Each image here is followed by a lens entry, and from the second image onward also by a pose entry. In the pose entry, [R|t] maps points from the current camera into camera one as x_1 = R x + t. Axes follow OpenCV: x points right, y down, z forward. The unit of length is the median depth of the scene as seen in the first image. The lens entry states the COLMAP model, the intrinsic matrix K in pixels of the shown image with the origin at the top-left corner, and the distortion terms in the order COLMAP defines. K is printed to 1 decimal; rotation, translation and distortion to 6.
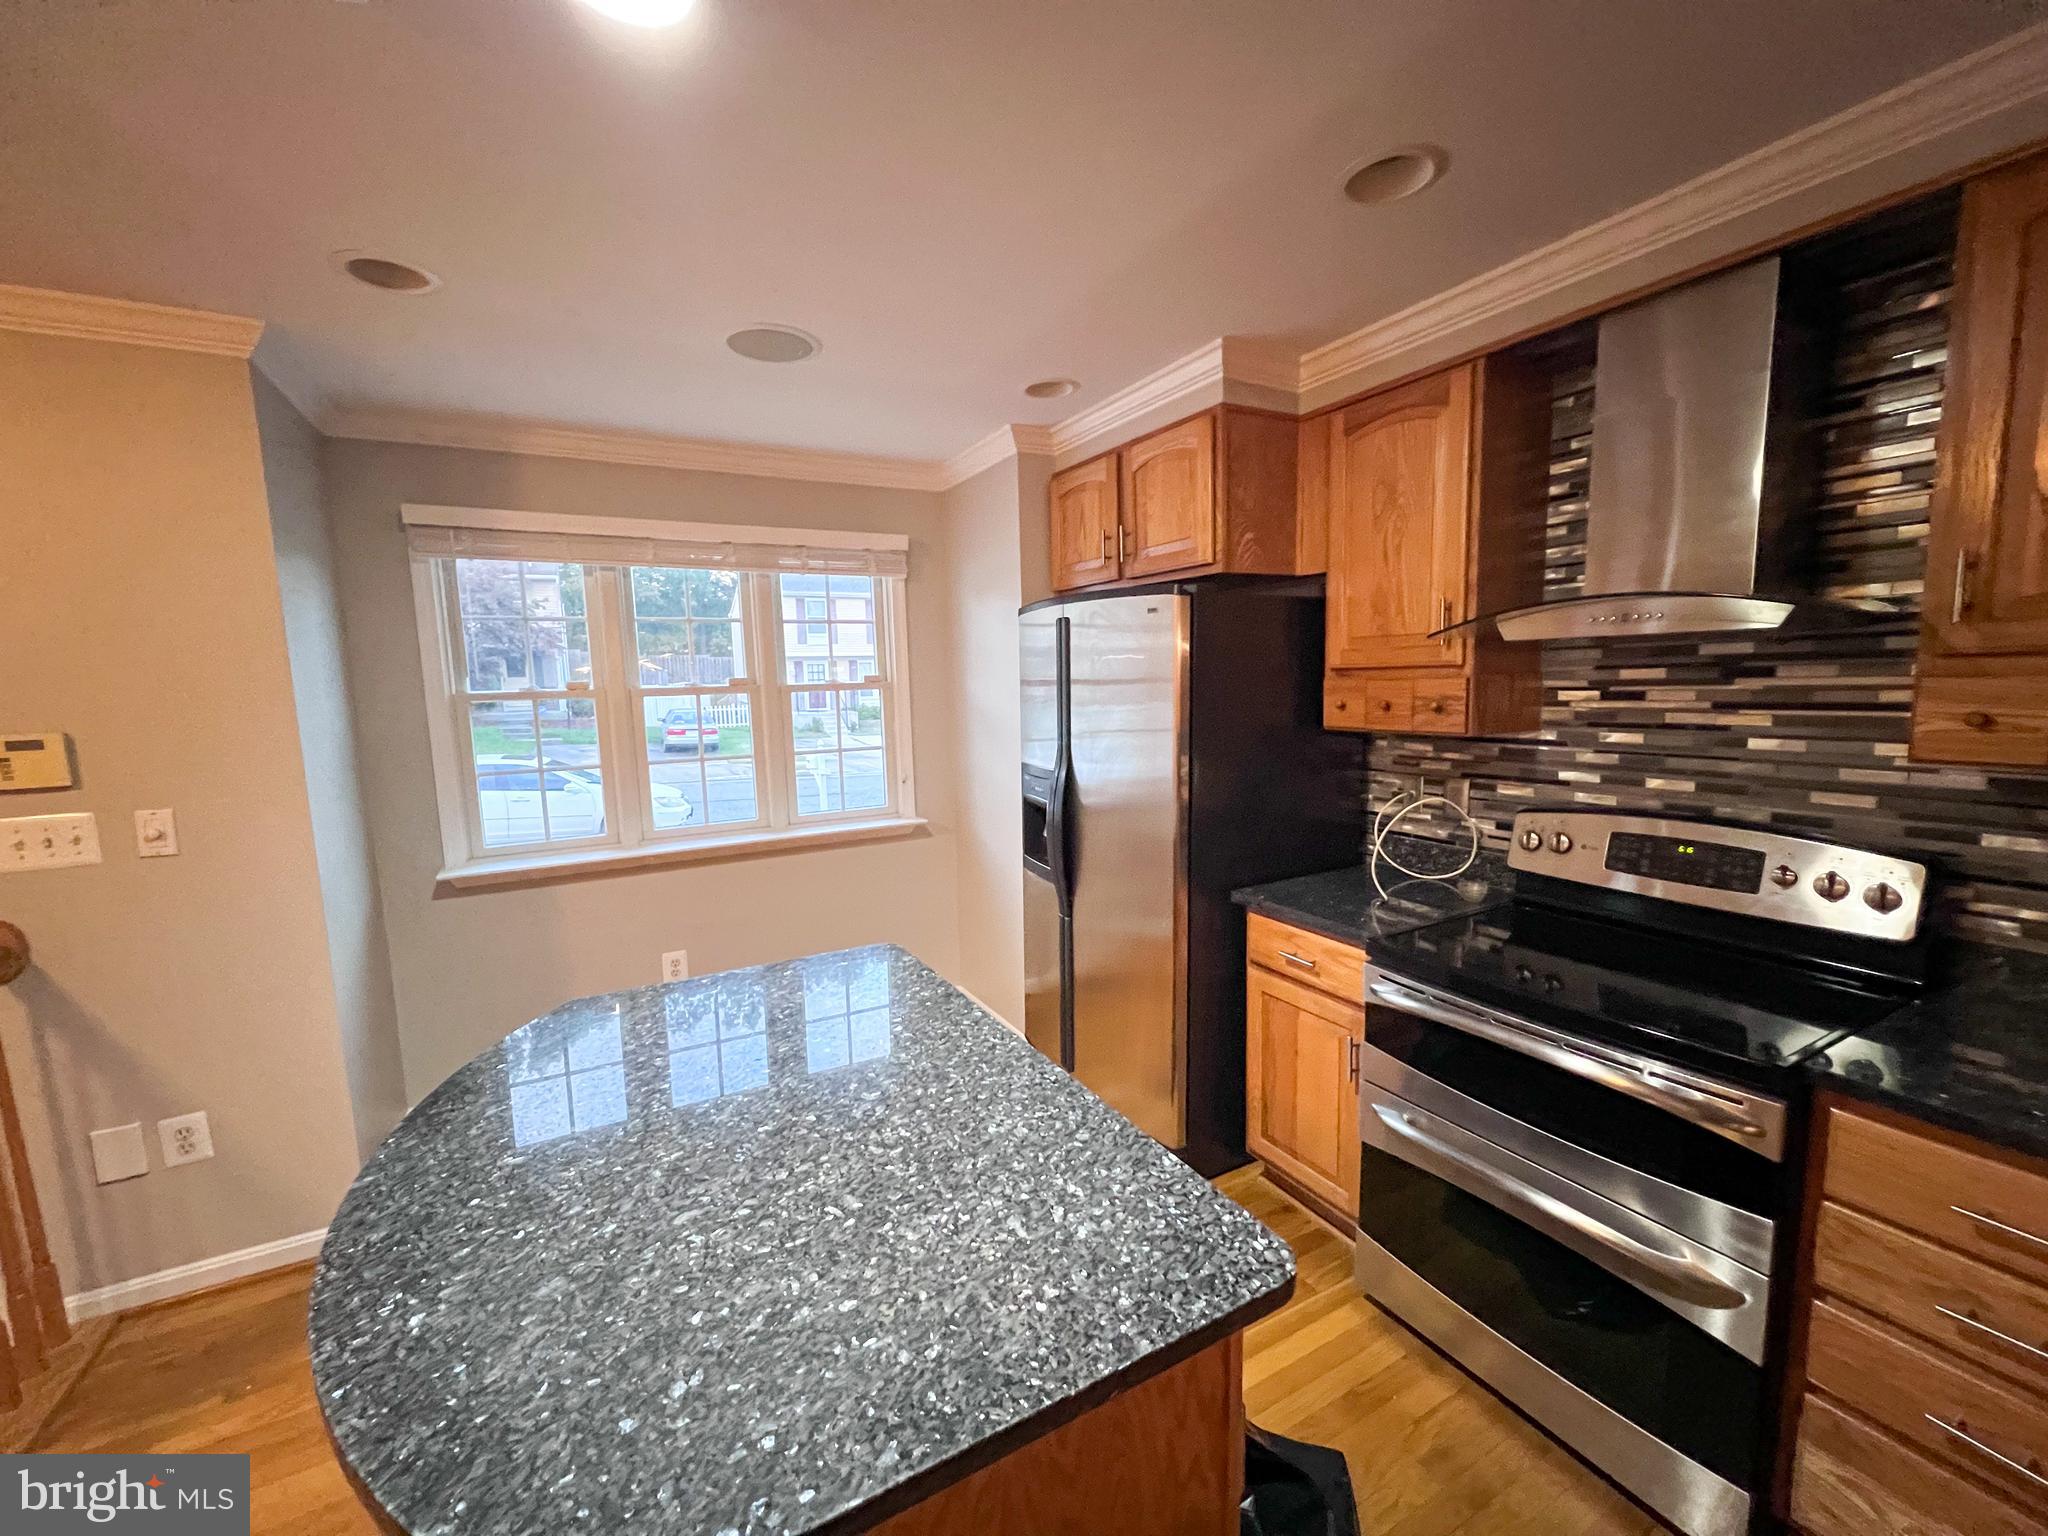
lens RADIAL K [[824.0, 0, 1024.5], [0, 824.0, 777.2], [0, 0, 1]] dist [0.000188, 0.000220]
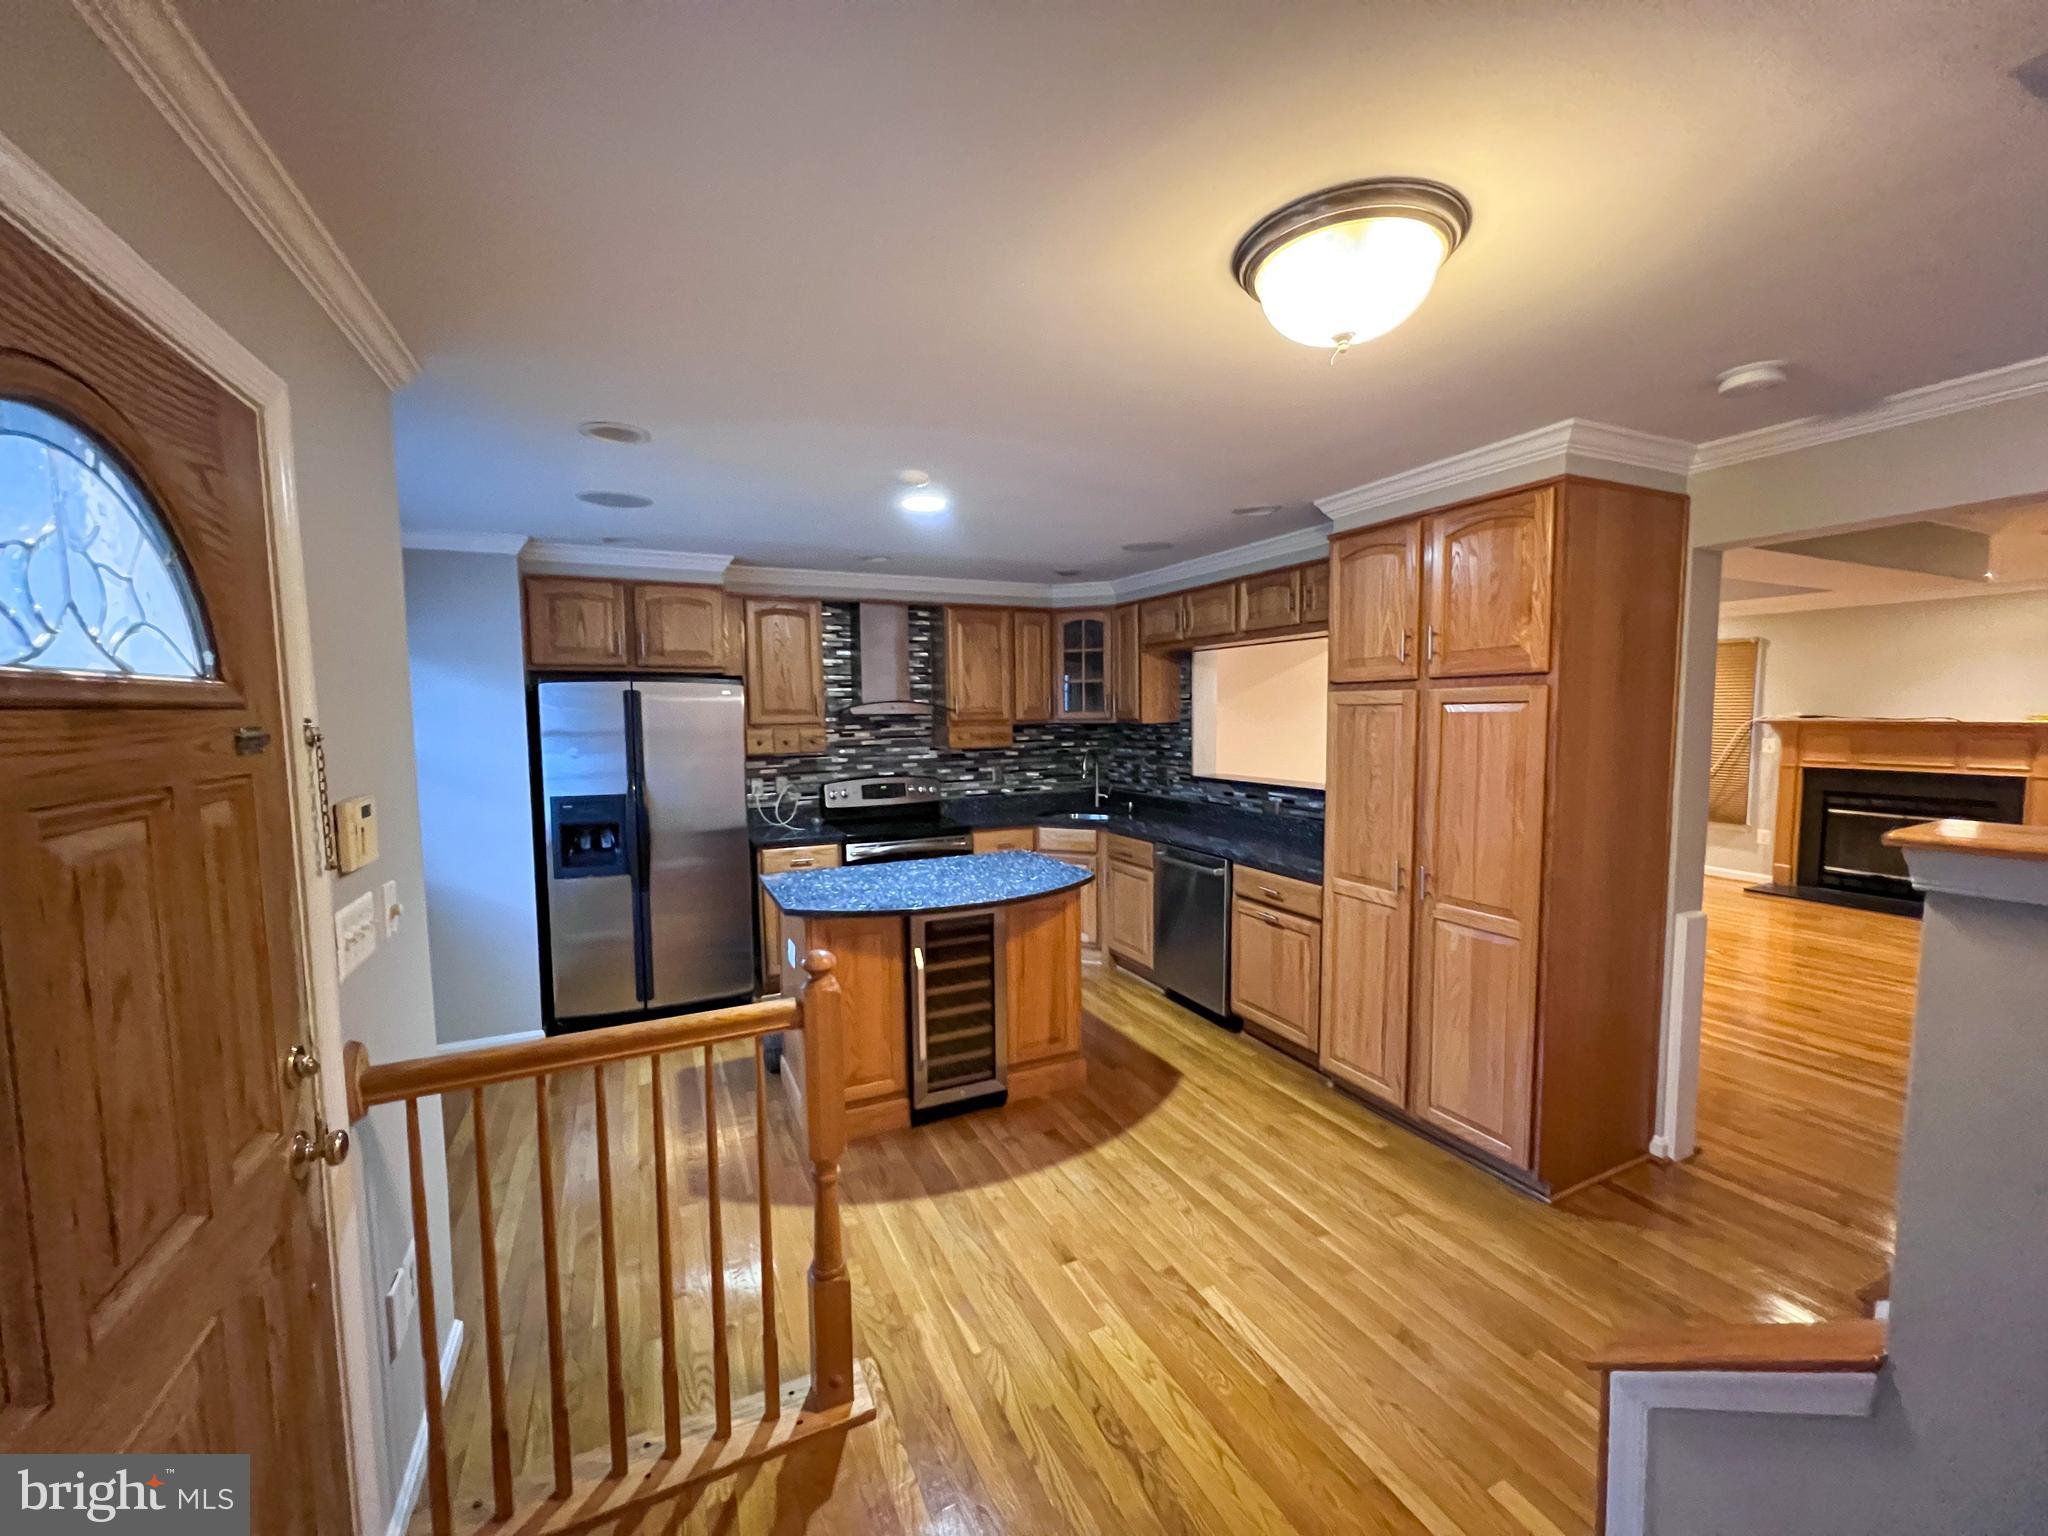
lens RADIAL K [[824.0, 0, 1027.7], [0, 824.0, 773.4], [0, 0, 1]] dist [0.000188, 0.000220]
pose [[0.068943, -0.054582, 0.996126, -1.816870], [0.132199, 0.990196, 0.045107, -0.020749], [-0.988823, 0.128577, 0.075482, 0.250004]]
